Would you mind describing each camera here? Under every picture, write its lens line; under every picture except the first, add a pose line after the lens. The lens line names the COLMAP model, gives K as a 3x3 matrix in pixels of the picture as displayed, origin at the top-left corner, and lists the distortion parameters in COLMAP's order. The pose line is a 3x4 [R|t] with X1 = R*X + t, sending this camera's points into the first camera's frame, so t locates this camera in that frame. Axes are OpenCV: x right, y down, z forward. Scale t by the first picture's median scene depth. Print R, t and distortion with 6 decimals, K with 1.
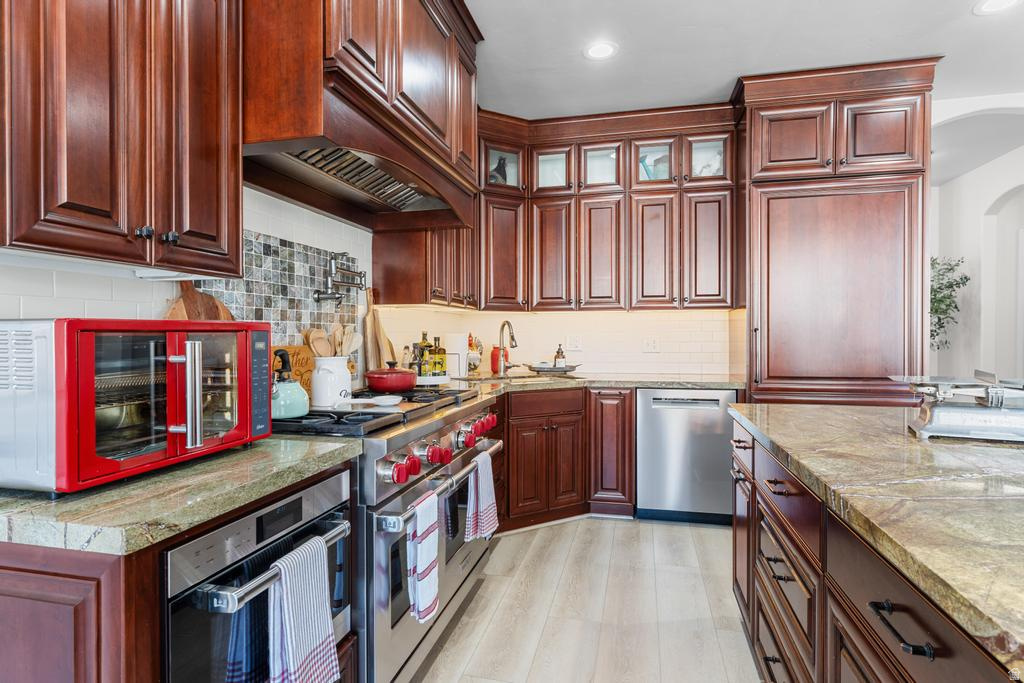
lens RADIAL K [[544.8, 0, 516.9], [0, 544.8, 340.1], [0, 0, 1]] dist [-0.001341, 0.001837]
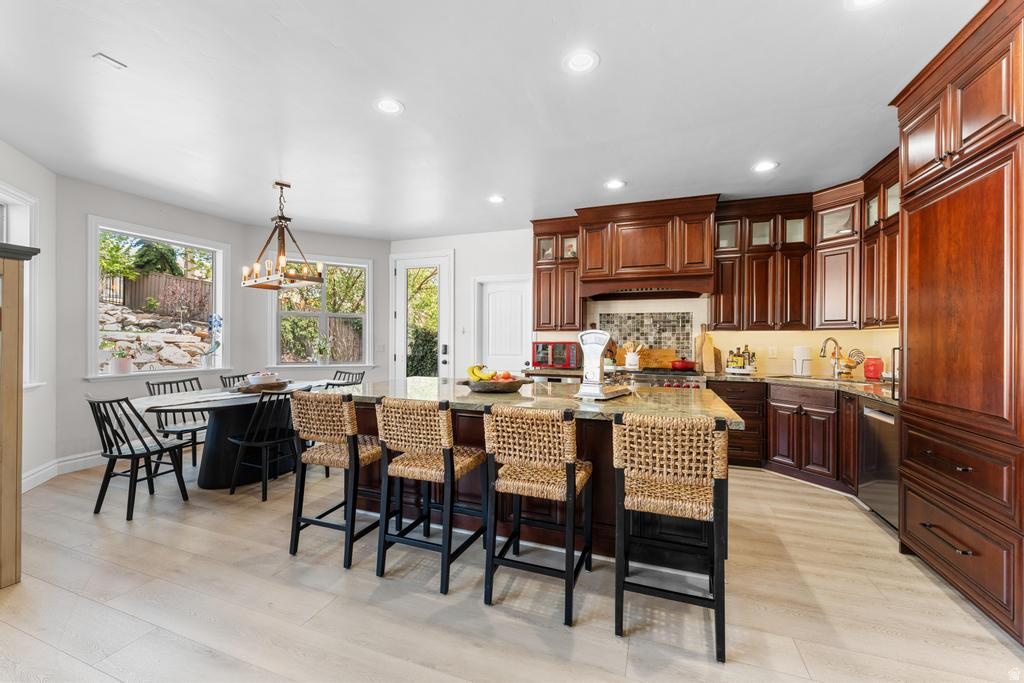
lens RADIAL K [[403.2, 0, 502.8], [0, 403.2, 339.5], [0, 0, 1]] dist [-0.001221, -0.000387]
pose [[-0.125846, 0.008776, -0.992011, 1.754388], [-0.015010, 0.999830, 0.010749, -0.048872], [0.991936, 0.016242, -0.125693, 0.507075]]
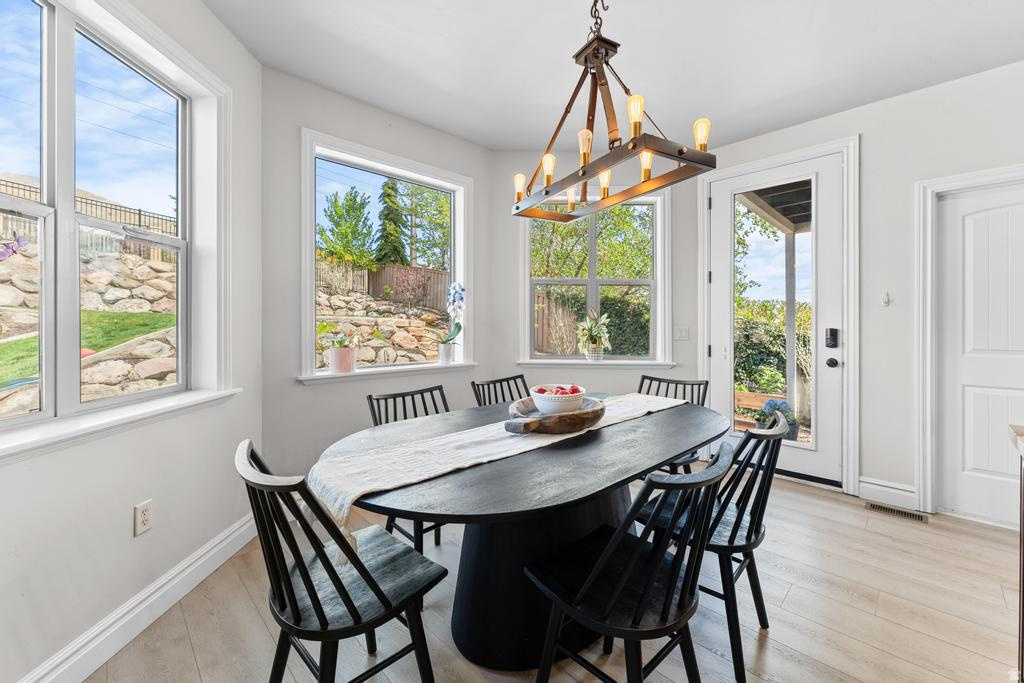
lens RADIAL K [[403.2, 0, 493.1], [0, 403.2, 323.3], [0, 0, 1]] dist [-0.001221, -0.000387]
pose [[-0.556853, 0.007126, -0.830581, 0.975163], [-0.004841, 0.999918, 0.011825, -0.011963], [0.830597, 0.010605, -0.556773, -0.328716]]
